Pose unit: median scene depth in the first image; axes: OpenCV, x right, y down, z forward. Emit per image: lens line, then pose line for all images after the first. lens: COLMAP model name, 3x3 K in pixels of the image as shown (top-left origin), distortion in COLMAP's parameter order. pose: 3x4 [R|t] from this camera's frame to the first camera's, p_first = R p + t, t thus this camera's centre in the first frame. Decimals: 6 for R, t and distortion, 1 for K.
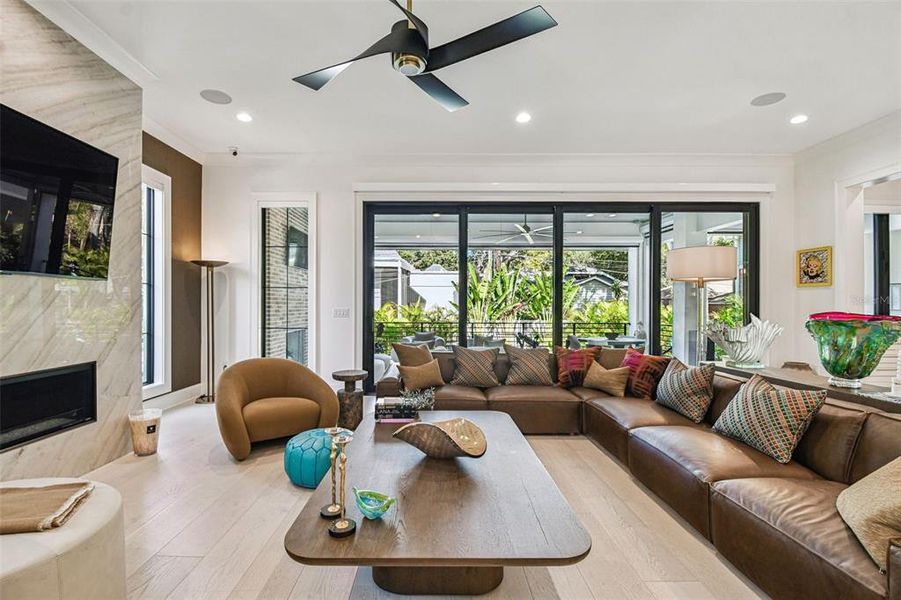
lens RADIAL K [[406.9, 0, 450.2], [0, 406.9, 309.9], [0, 0, 1]] dist [-0.000644, -0.017638]
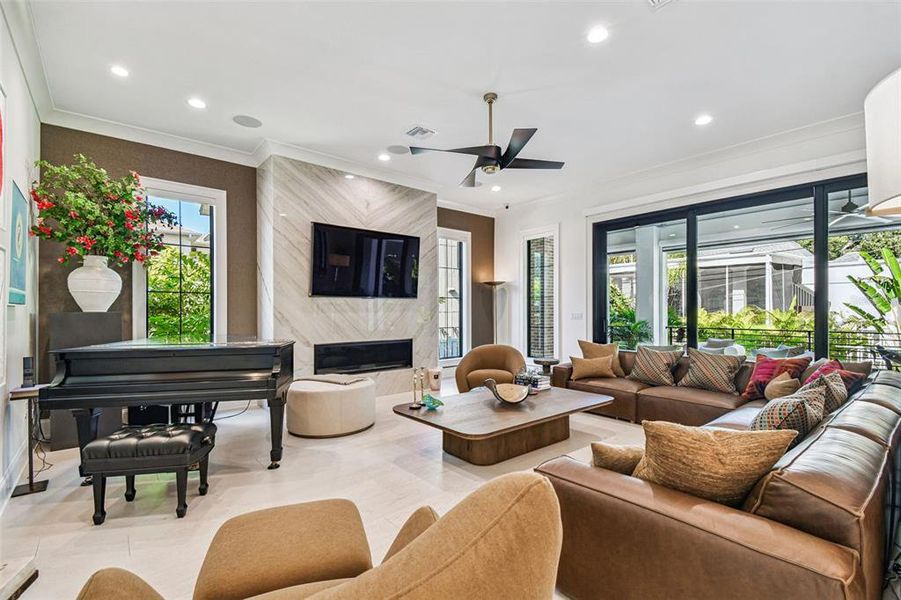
lens RADIAL K [[407.1, 0, 443.3], [0, 407.1, 314.3], [0, 0, 1]] dist [0.000623, -0.000105]
pose [[0.612109, -0.002387, -0.790770, 0.504018], [-0.000007, 0.999995, -0.003024, 0.006696], [0.790773, 0.001857, 0.612106, -0.085287]]
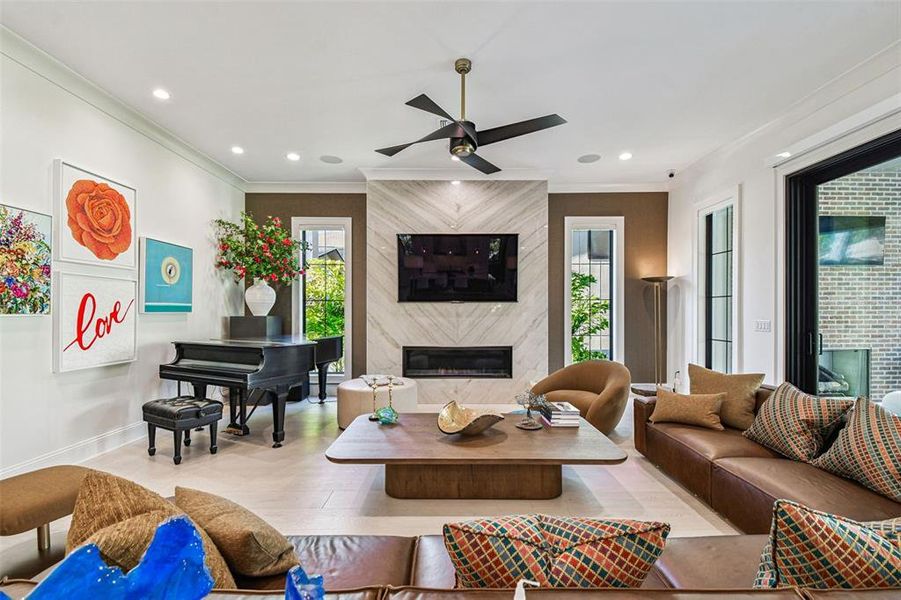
lens RADIAL K [[407.1, 0, 443.3], [0, 407.1, 314.3], [0, 0, 1]] dist [0.000623, -0.000105]
pose [[-0.044284, 0.001161, -0.999018, 0.601672], [-0.008154, 0.999966, 0.001524, -0.011141], [0.998986, 0.008214, -0.044273, 0.451780]]
